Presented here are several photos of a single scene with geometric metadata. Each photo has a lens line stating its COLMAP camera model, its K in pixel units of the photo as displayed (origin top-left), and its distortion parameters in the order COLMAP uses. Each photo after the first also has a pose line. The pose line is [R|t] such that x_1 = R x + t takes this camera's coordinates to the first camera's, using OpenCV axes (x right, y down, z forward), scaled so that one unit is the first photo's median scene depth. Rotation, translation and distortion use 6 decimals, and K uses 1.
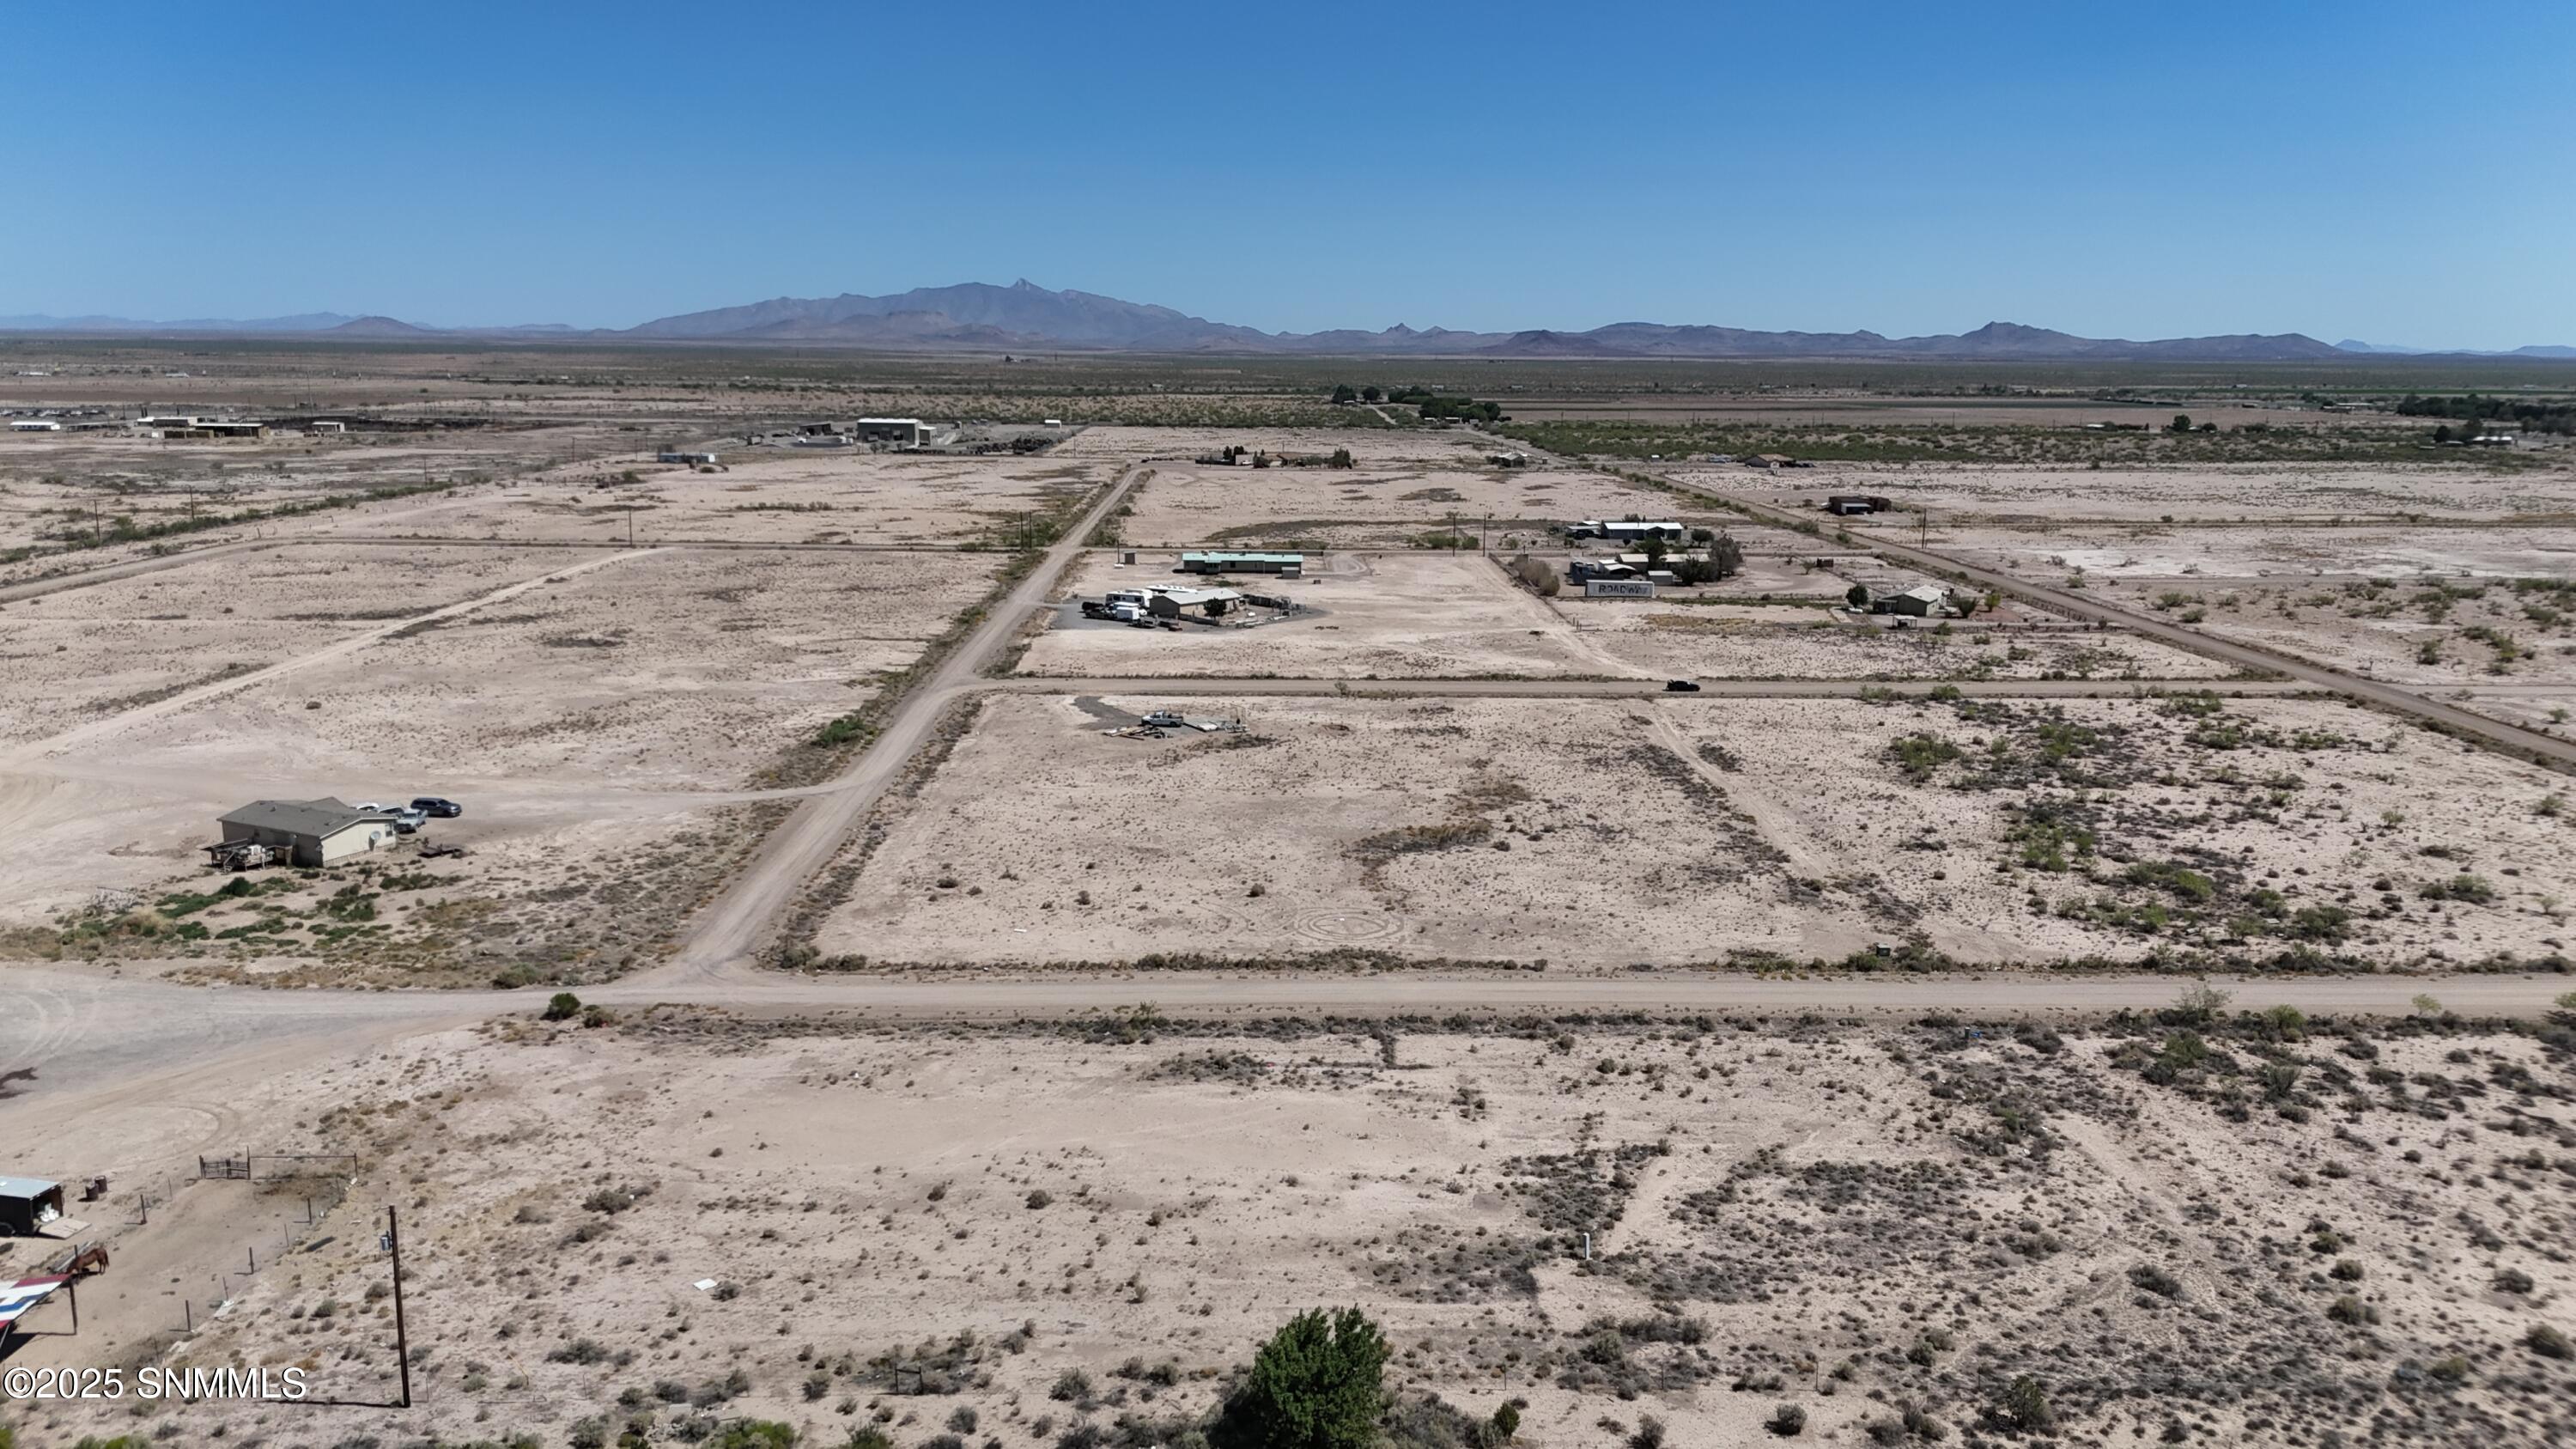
lens RADIAL K [[1873.1, 0, 1292.1], [0, 1873.1, 793.8], [0, 0, 1]] dist [0.083999, -0.085411]
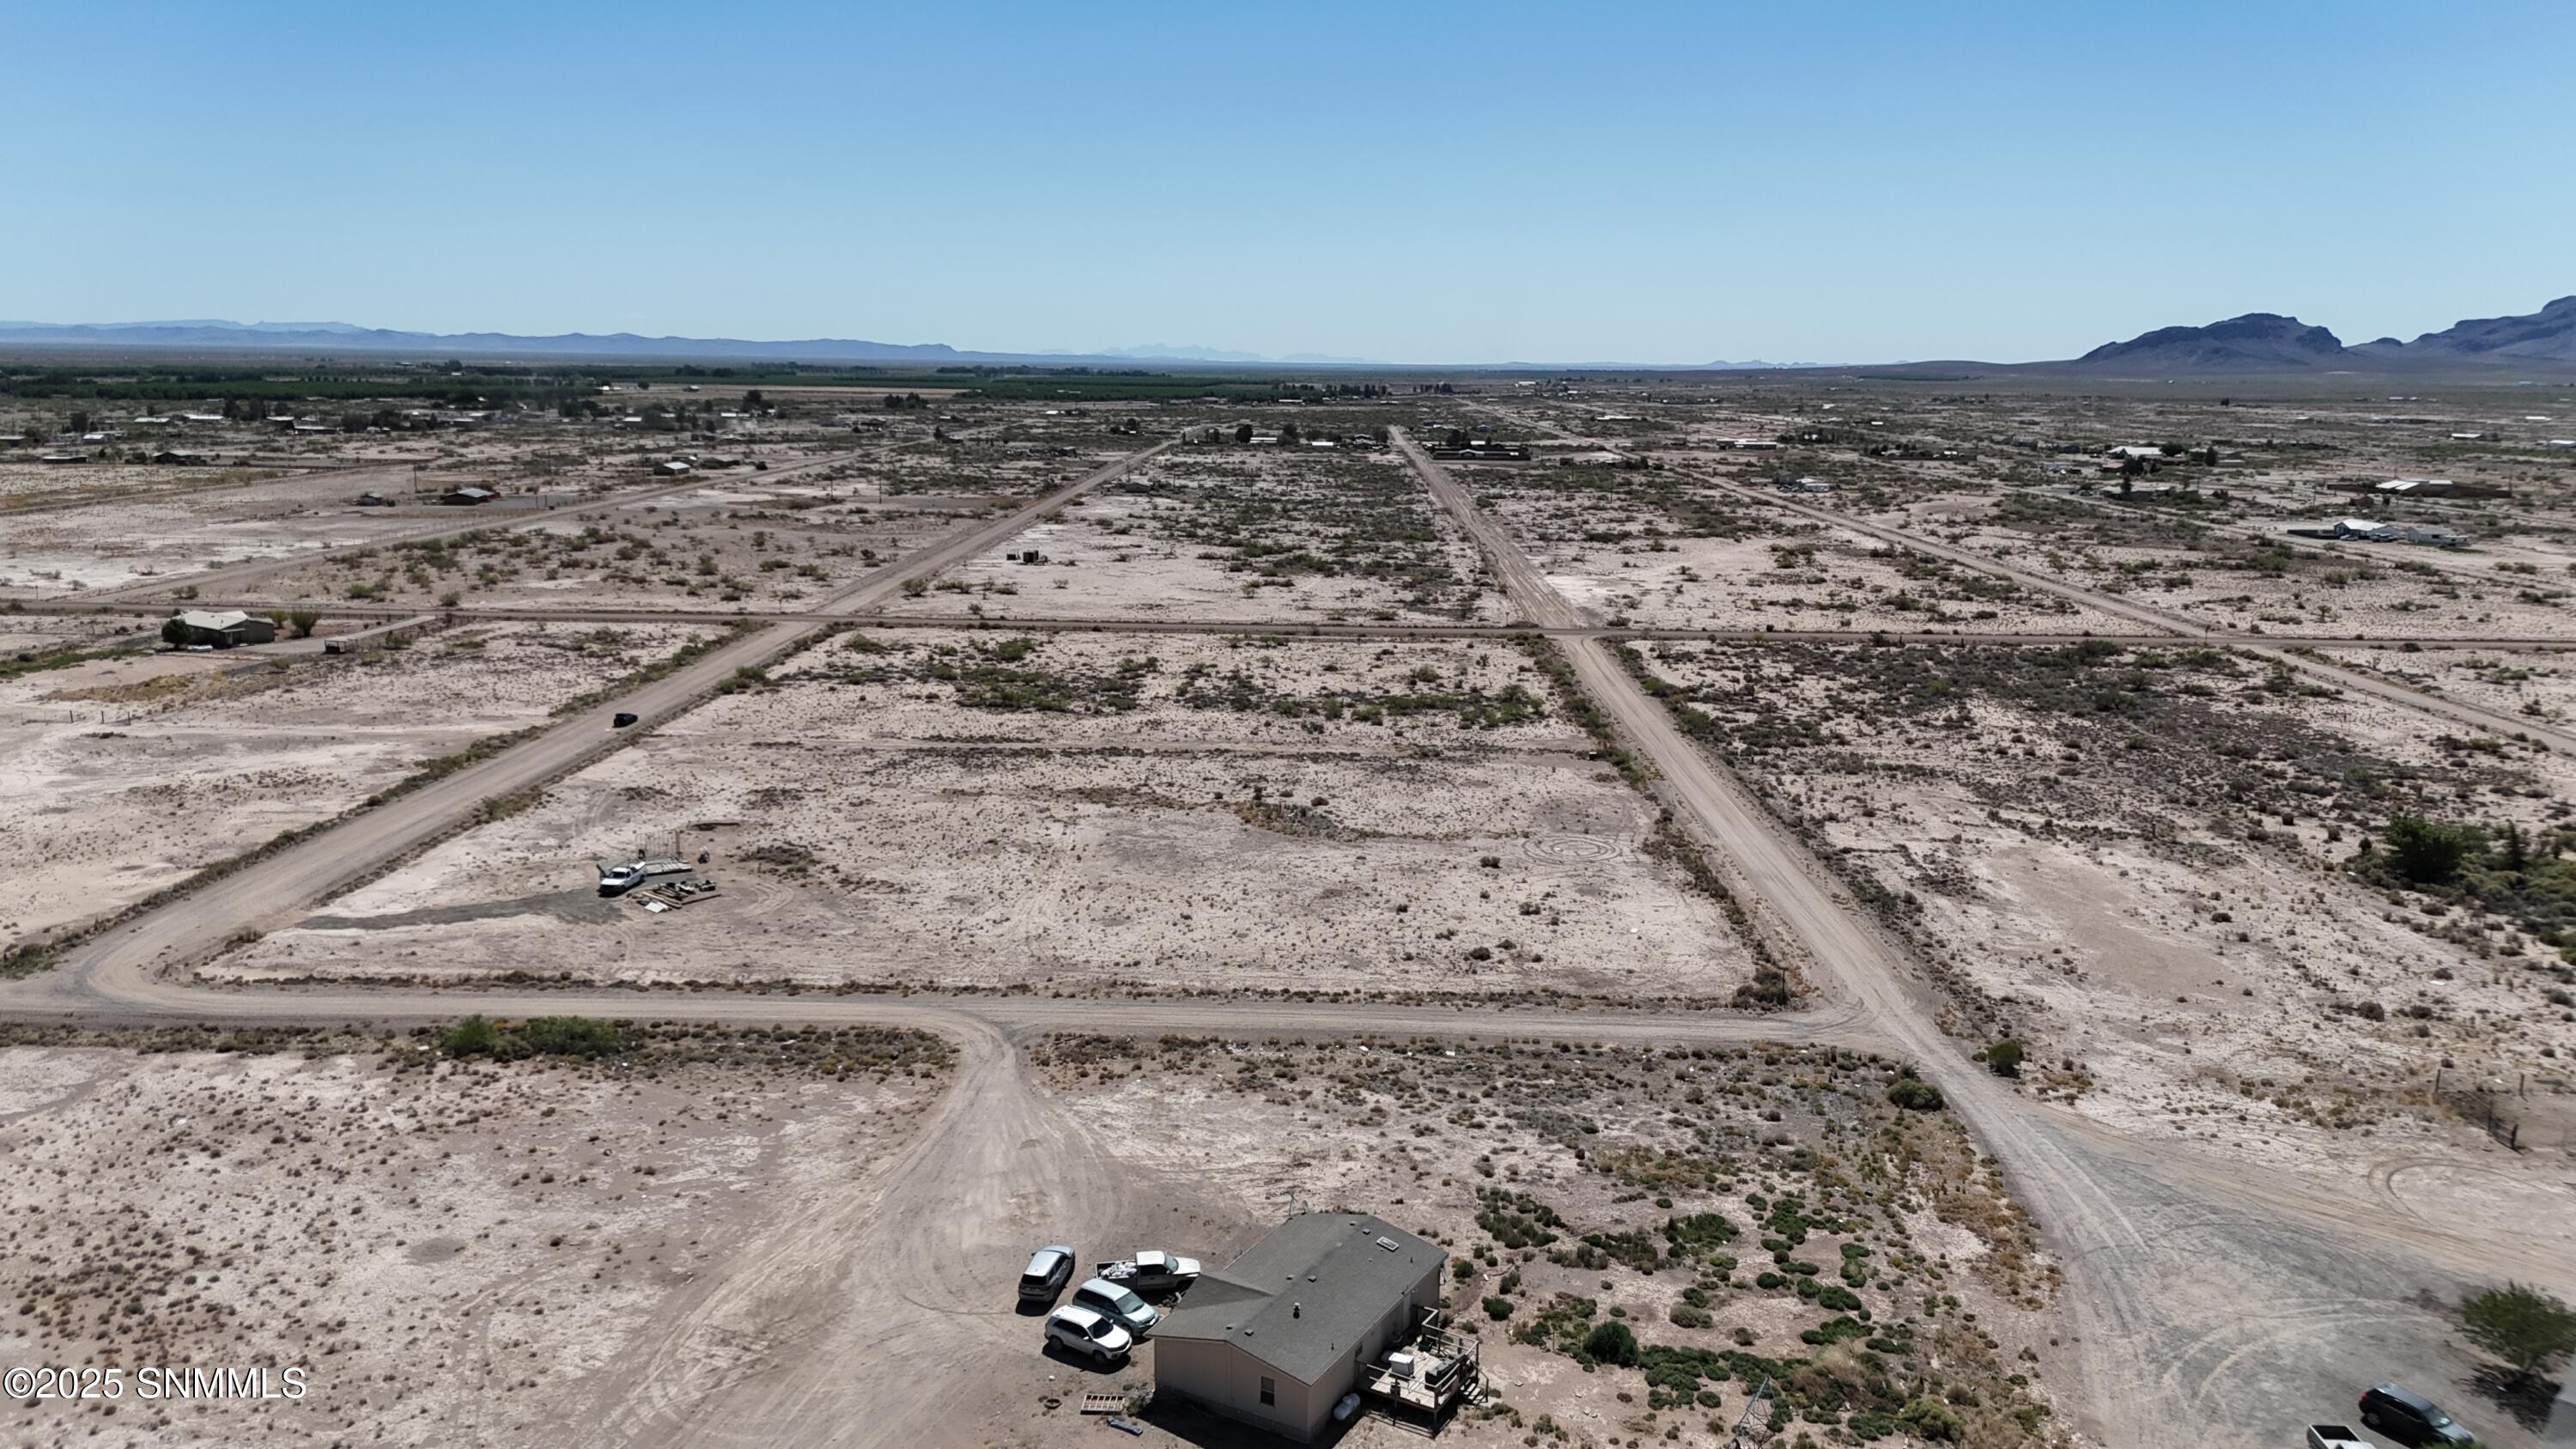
lens RADIAL K [[1873.1, 0, 1294.6], [0, 1873.1, 802.7], [0, 0, 1]] dist [0.083999, -0.085411]
pose [[0.046756, -0.236716, 0.970453, -1.141062], [0.217663, 0.950585, 0.221383, -0.261110], [-0.974904, 0.200880, 0.095970, 1.091315]]
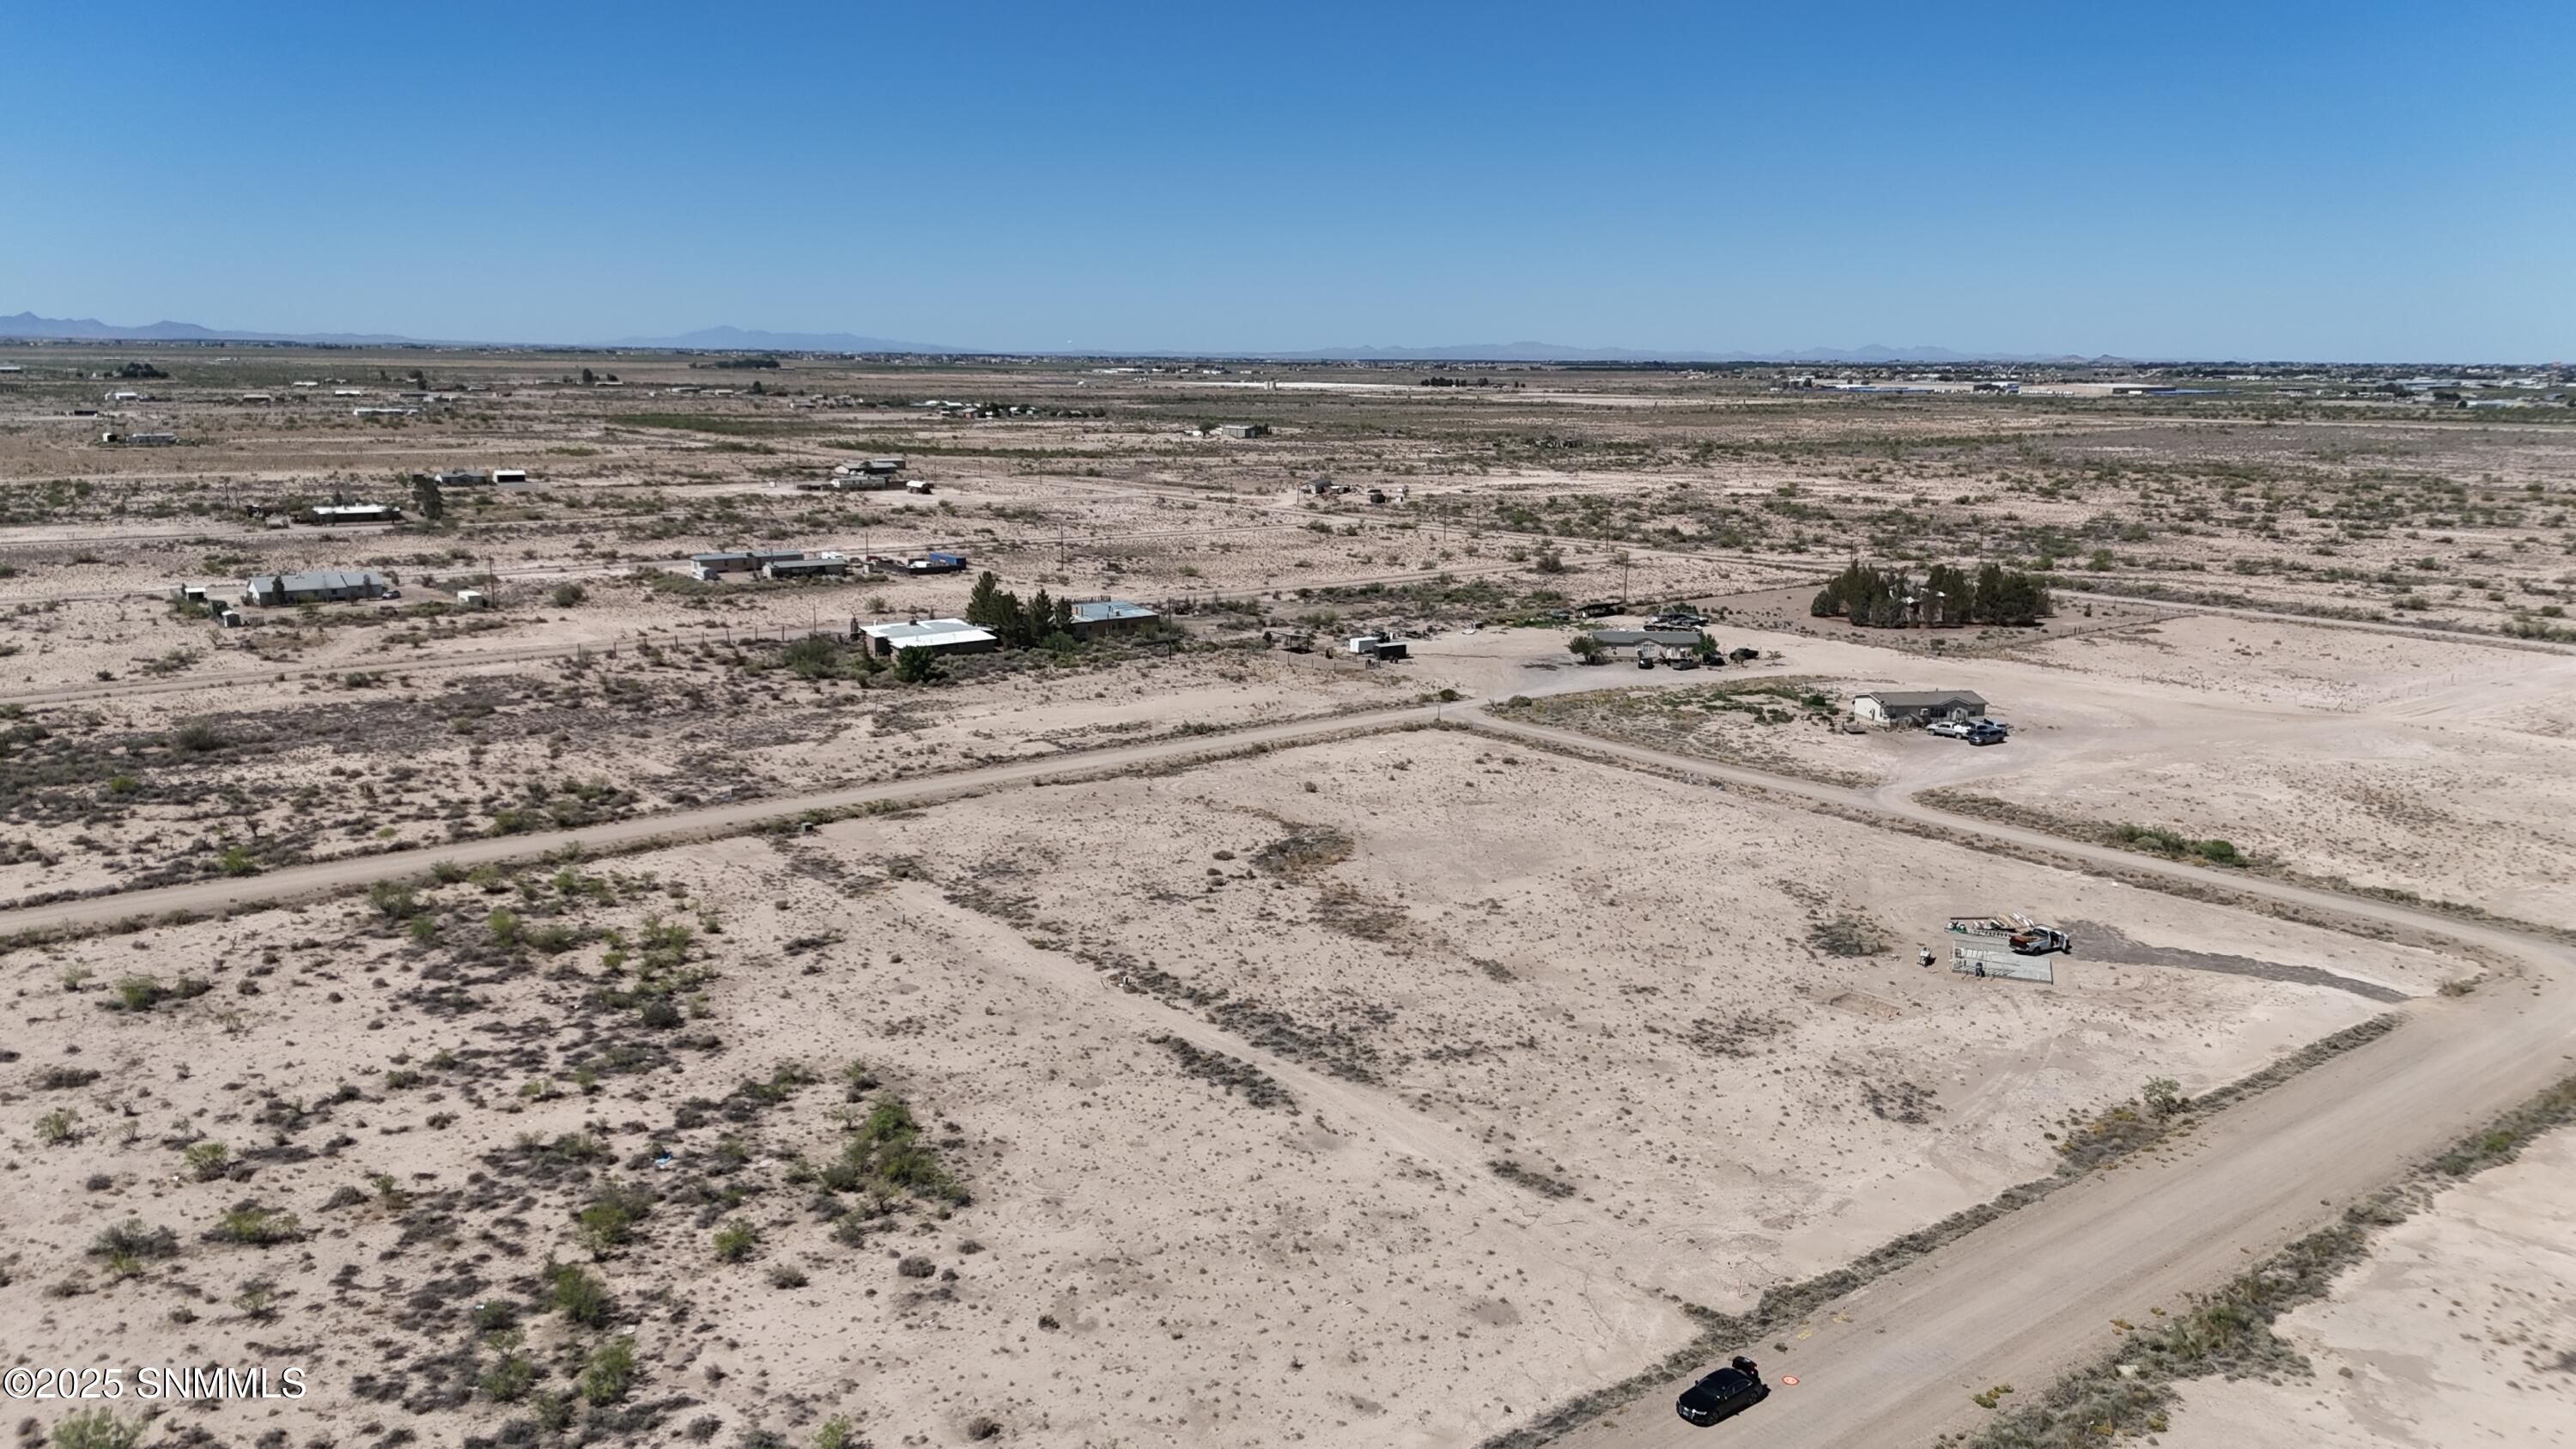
lens RADIAL K [[1873.1, 0, 1299.0], [0, 1873.1, 733.4], [0, 0, 1]] dist [0.083999, -0.085411]
pose [[-0.791123, 0.103953, -0.602759, 0.783477], [-0.157446, 0.917636, 0.364905, -0.462382], [0.591046, 0.383586, -0.709595, 2.015052]]
